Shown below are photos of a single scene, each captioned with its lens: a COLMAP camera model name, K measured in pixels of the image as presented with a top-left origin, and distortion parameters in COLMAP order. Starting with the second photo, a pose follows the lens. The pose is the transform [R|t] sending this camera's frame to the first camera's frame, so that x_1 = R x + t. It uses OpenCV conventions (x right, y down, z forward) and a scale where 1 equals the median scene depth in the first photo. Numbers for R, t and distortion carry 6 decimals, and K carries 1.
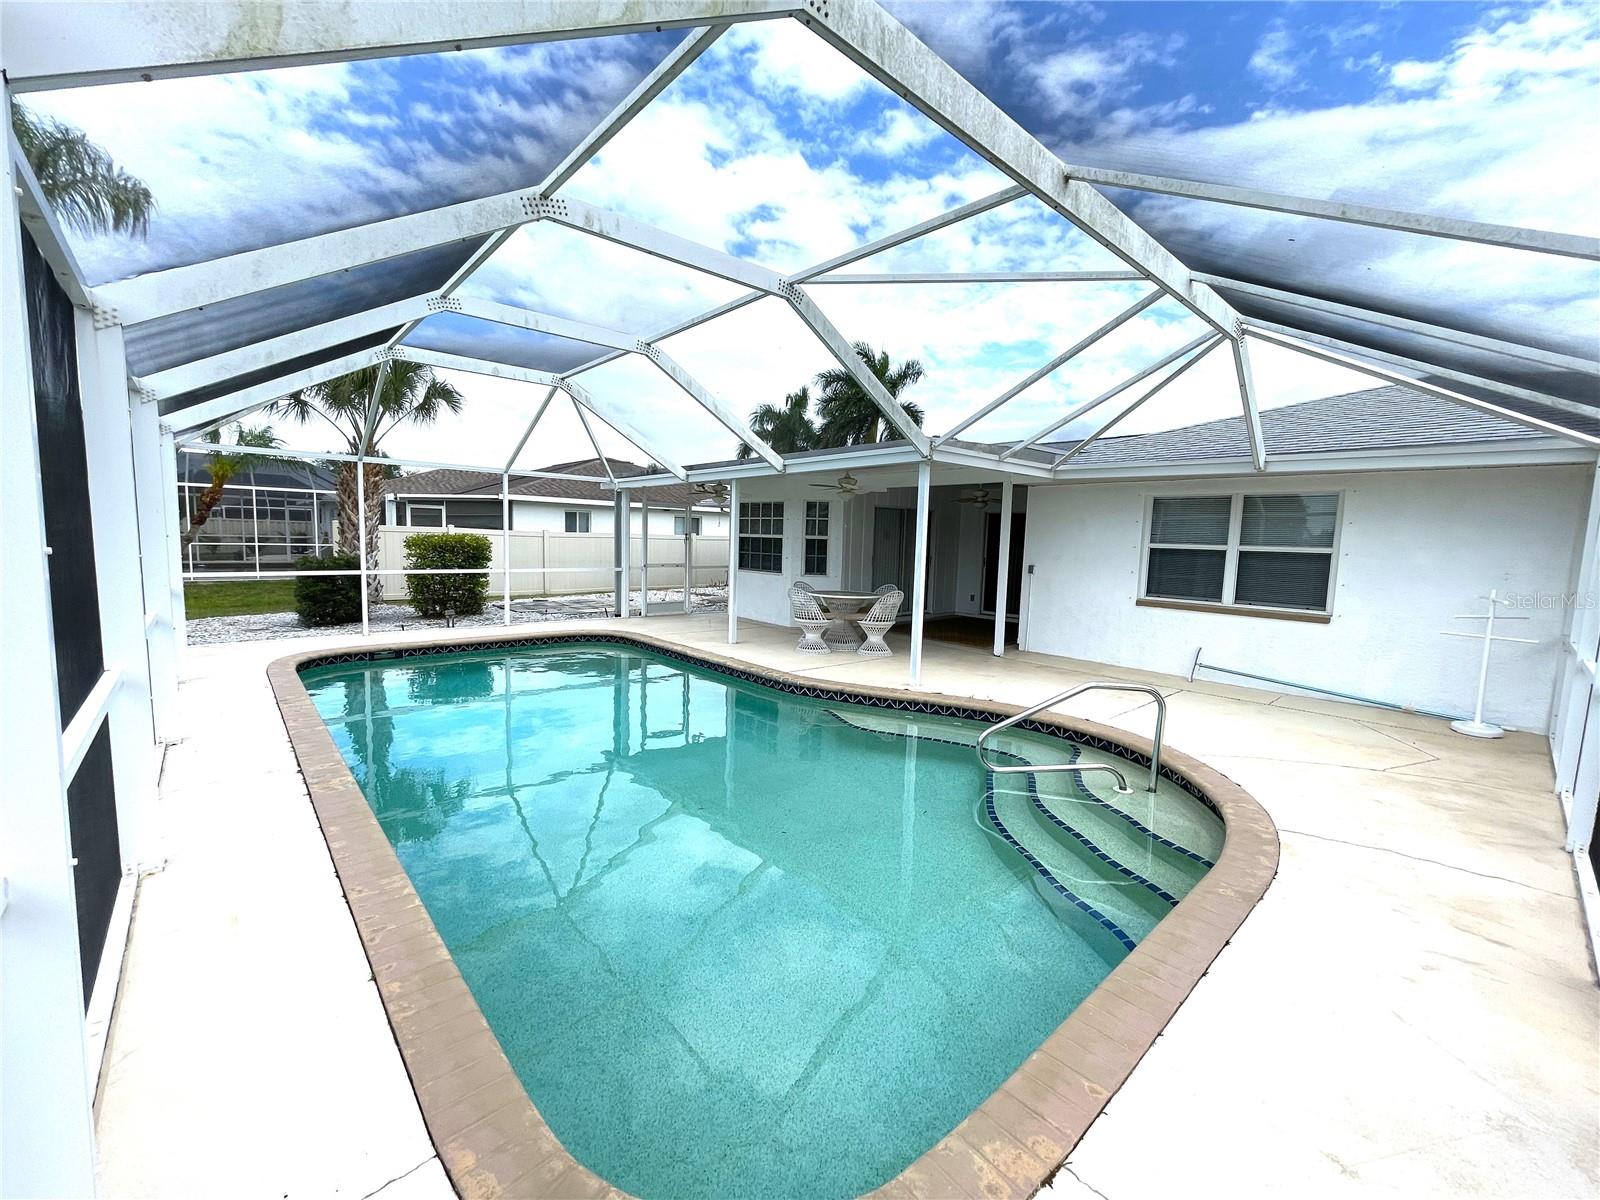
lens RADIAL K [[645.3, 0, 796.4], [0, 645.3, 598.9], [0, 0, 1]] dist [-0.000404, -0.000087]
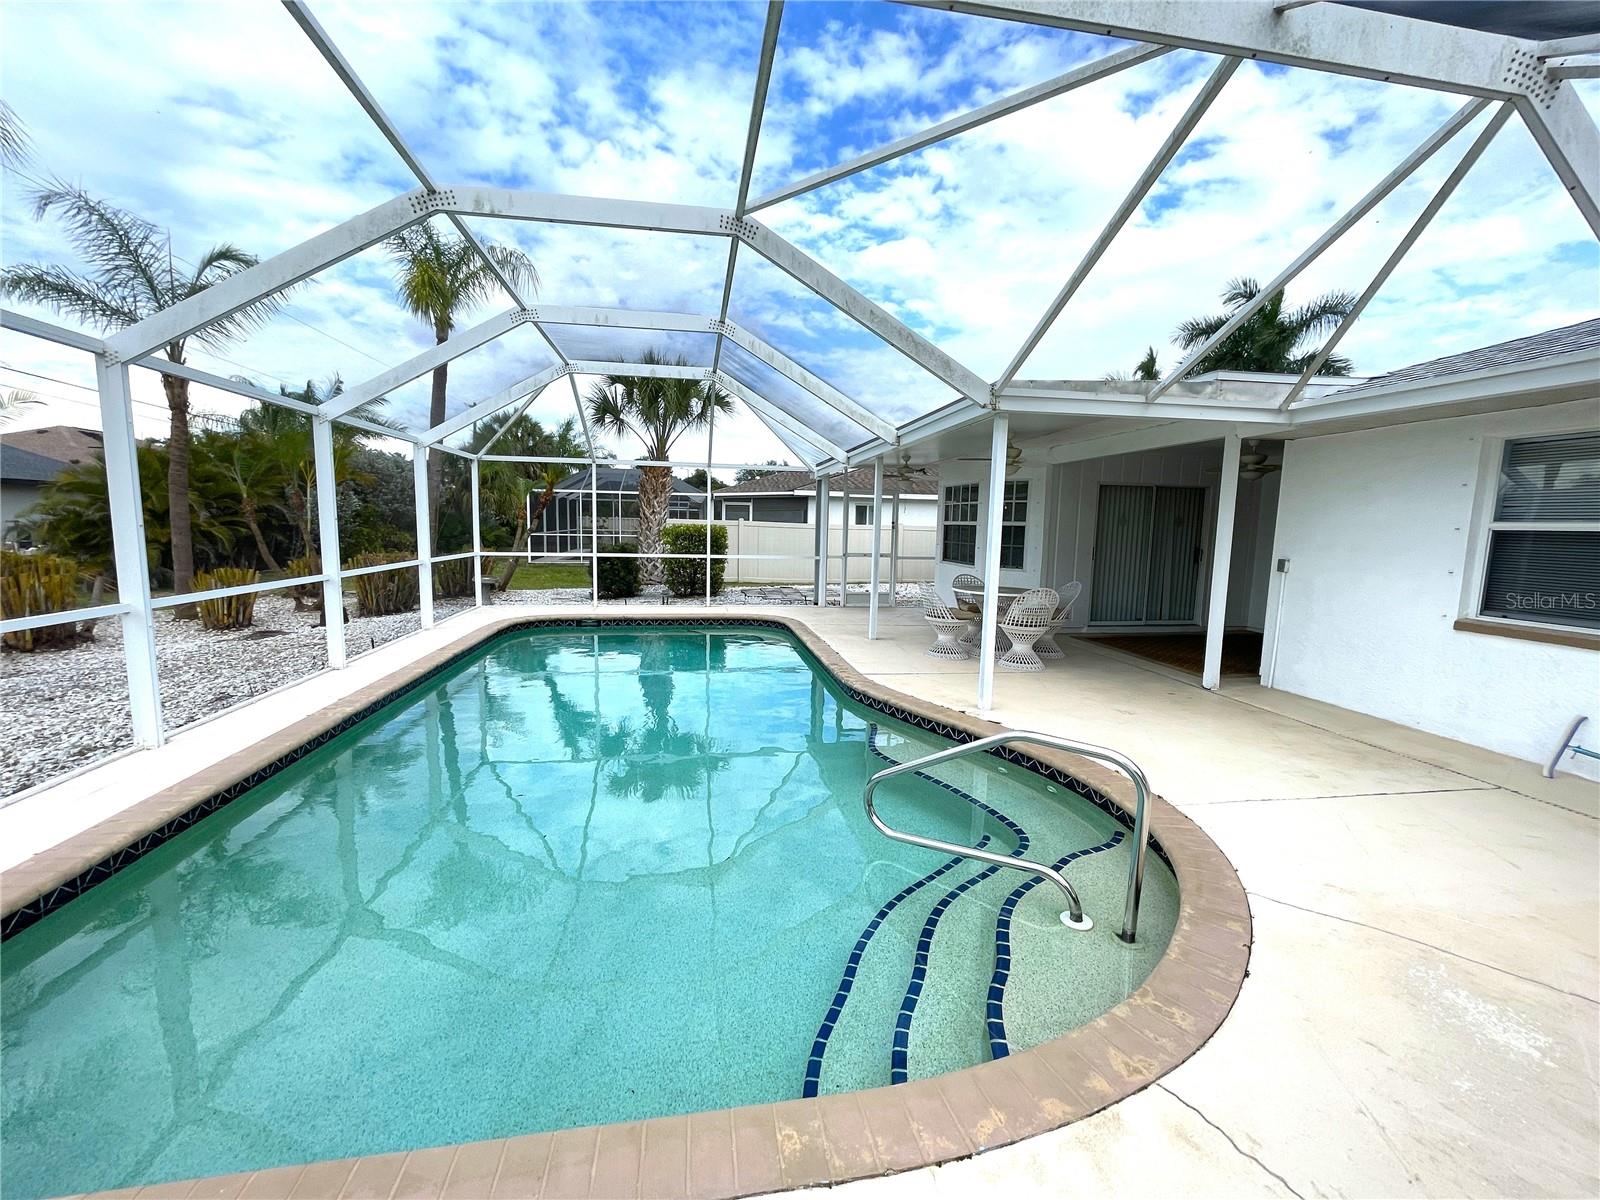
lens RADIAL K [[650.5, 0, 800.0], [0, 650.5, 600.0], [0, 0, 1]] dist [0.001801, 0.000169]
pose [[0.848296, 0.049633, -0.527191, 0.334812], [-0.045658, 0.998746, 0.020561, -0.001906], [0.527550, 0.006628, 0.849498, 0.193741]]
